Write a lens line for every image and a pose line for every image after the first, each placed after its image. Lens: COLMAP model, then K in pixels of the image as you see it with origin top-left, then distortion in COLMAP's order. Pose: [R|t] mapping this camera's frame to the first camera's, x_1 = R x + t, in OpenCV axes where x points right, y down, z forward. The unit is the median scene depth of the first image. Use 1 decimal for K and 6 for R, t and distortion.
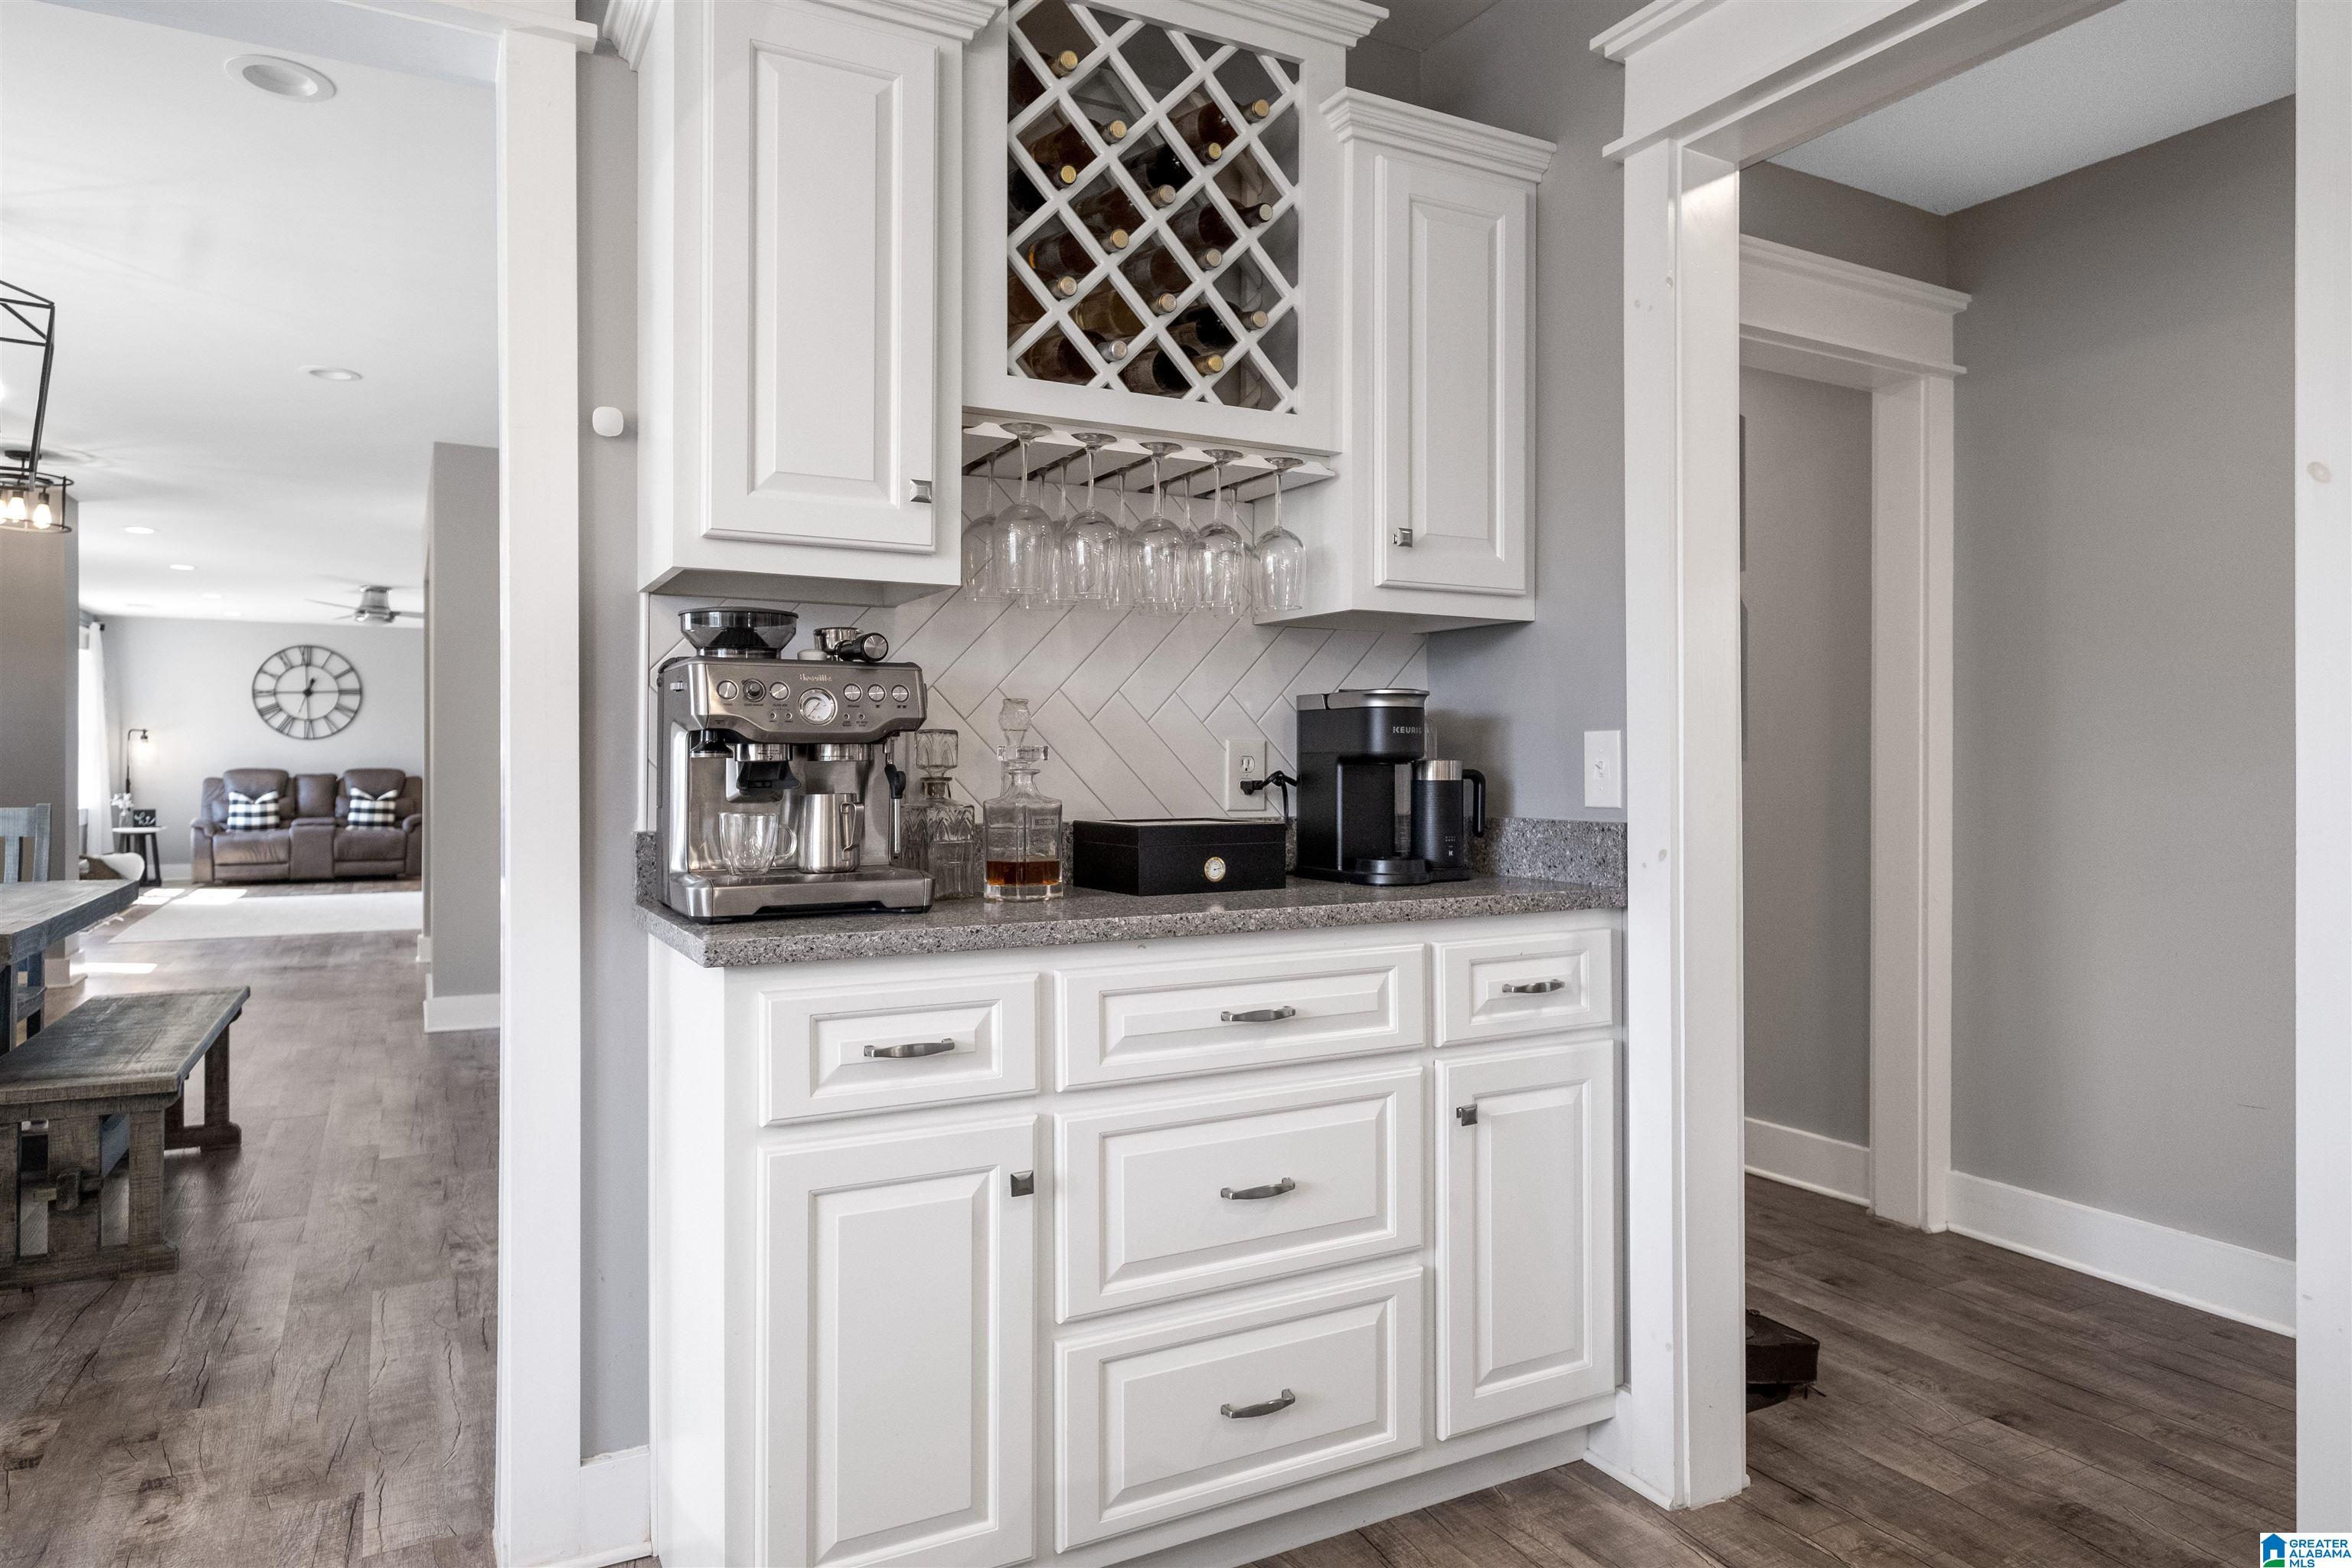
lens RADIAL K [[1451.7, 0, 1184.2], [0, 1451.7, 765.1], [0, 0, 1]] dist [-0.000552, -0.000082]
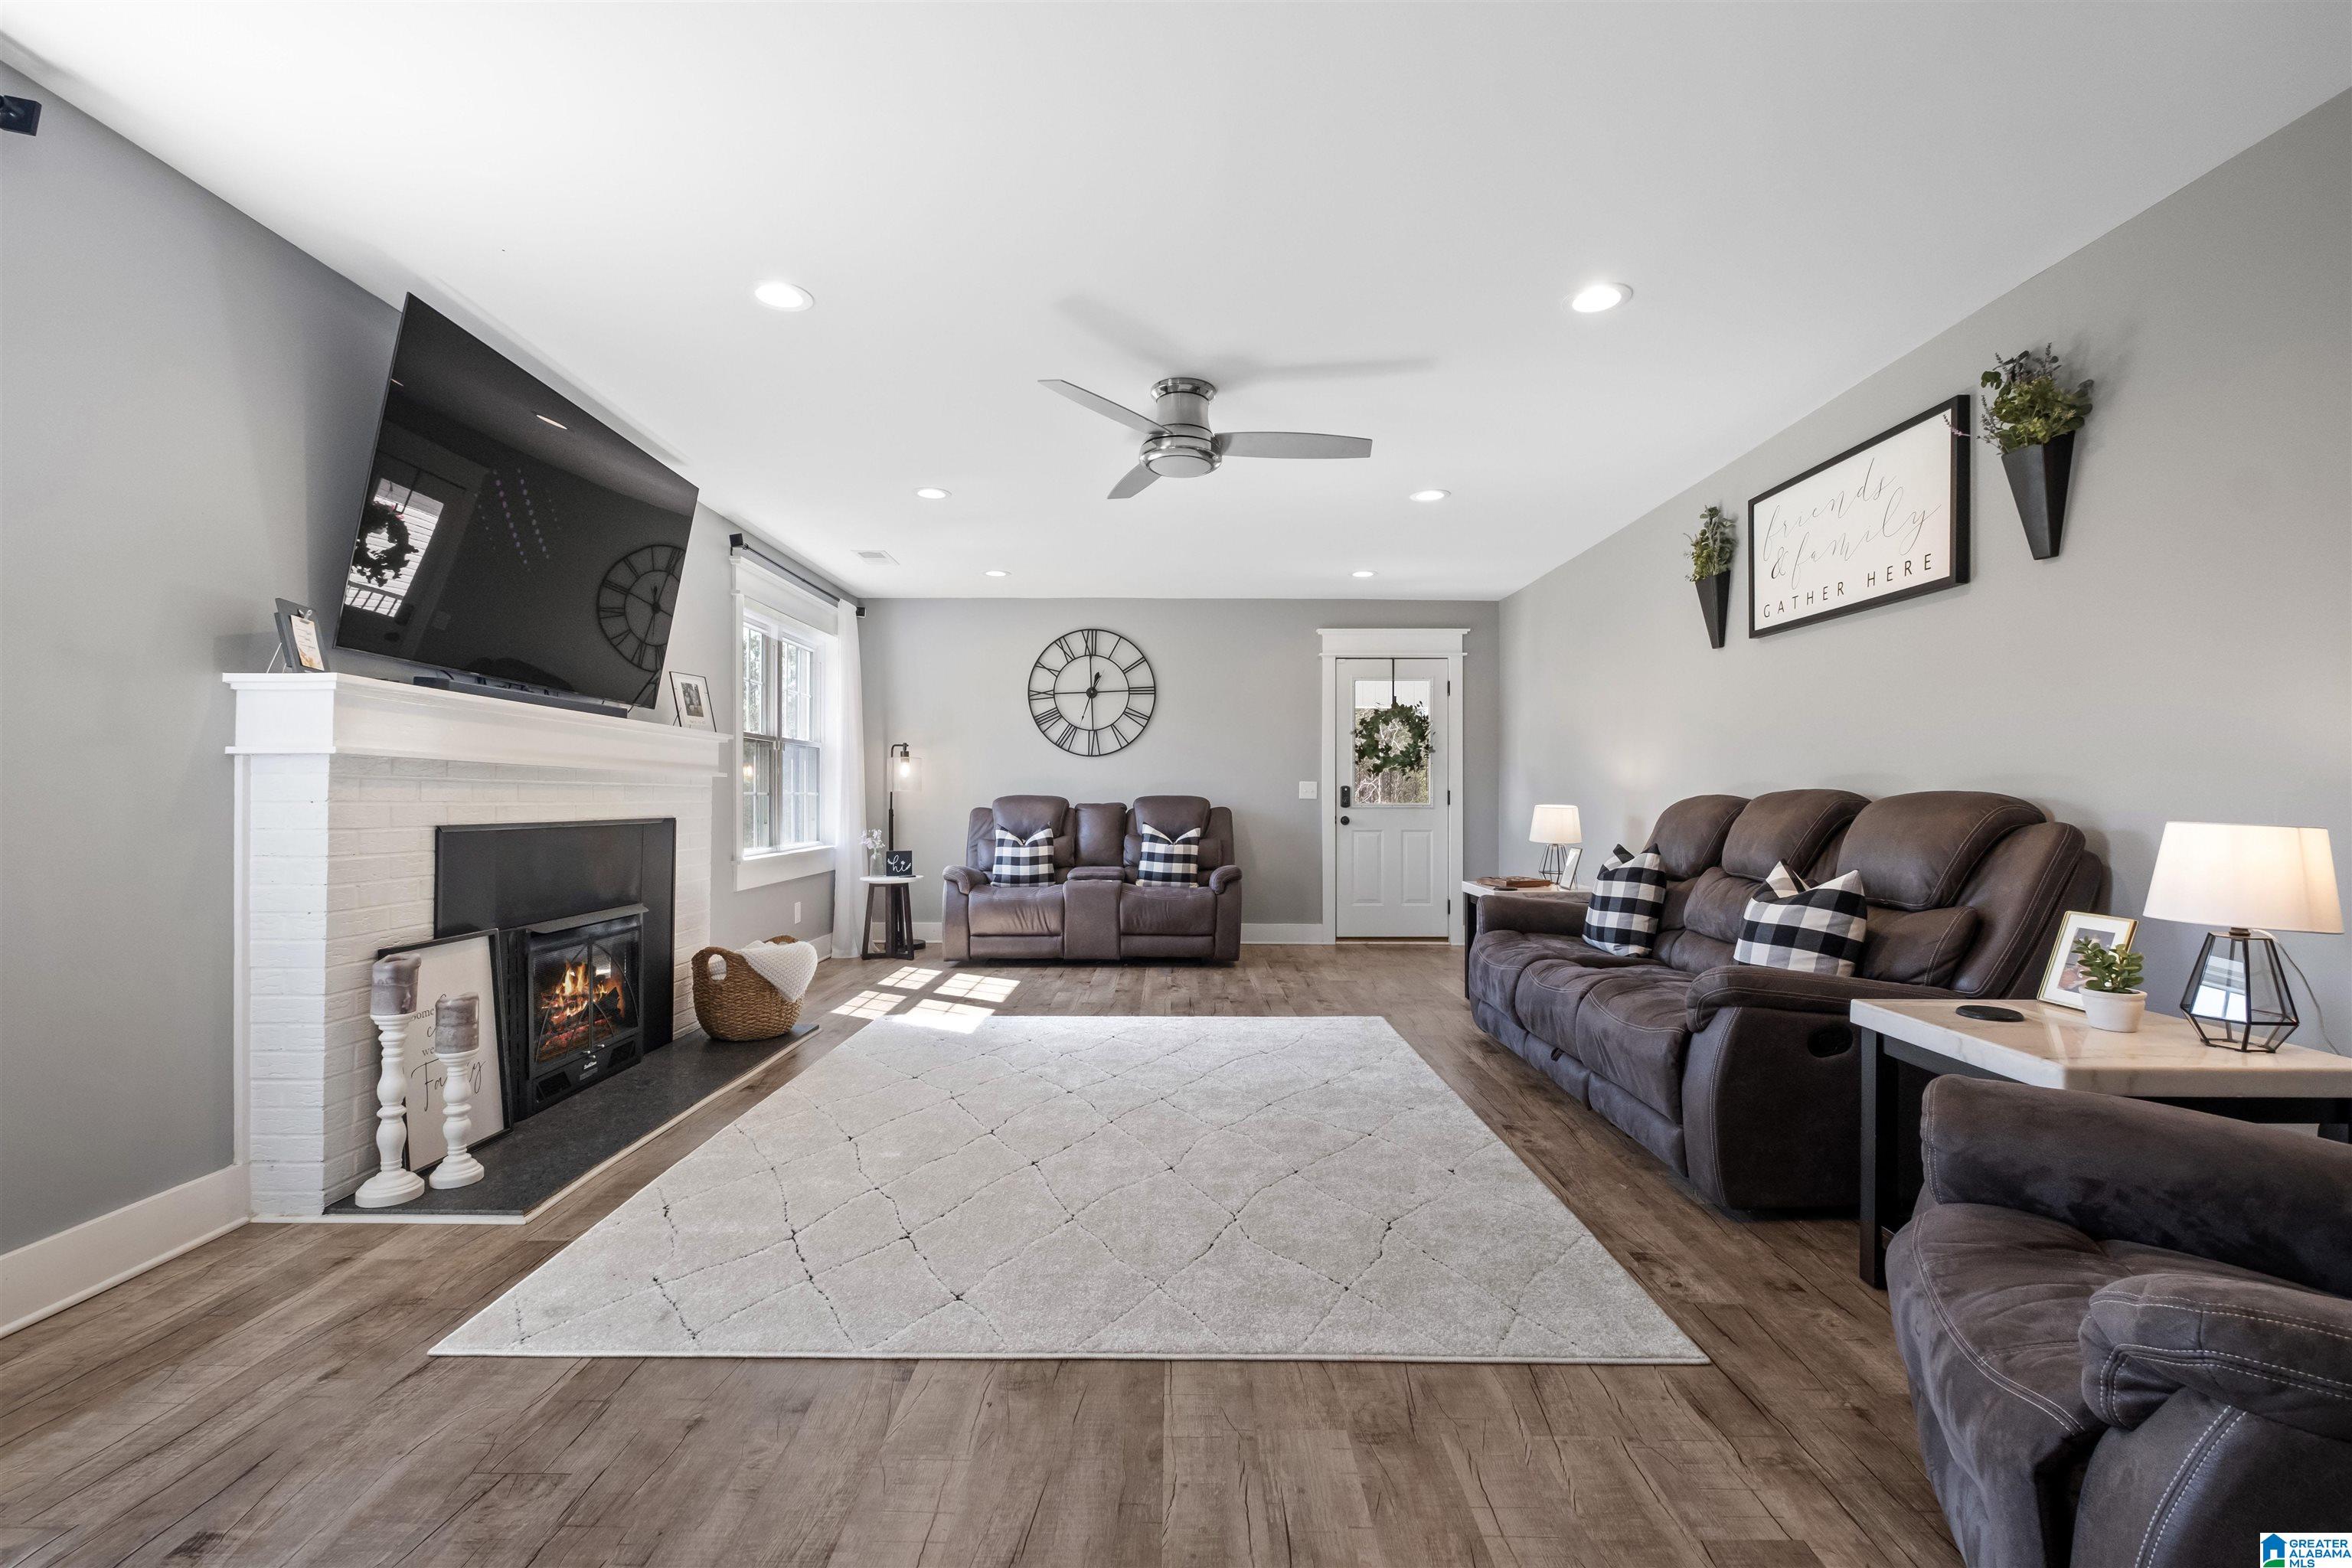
lens RADIAL K [[1035.8, 0, 1179.4], [0, 1035.8, 791.4], [0, 0, 1]] dist [-0.005261, -0.001024]
pose [[0.881247, -0.002217, -0.472650, -0.329729], [0.000219, 0.999991, -0.004282, 0.002313], [0.472655, 0.003670, 0.881240, 0.581474]]
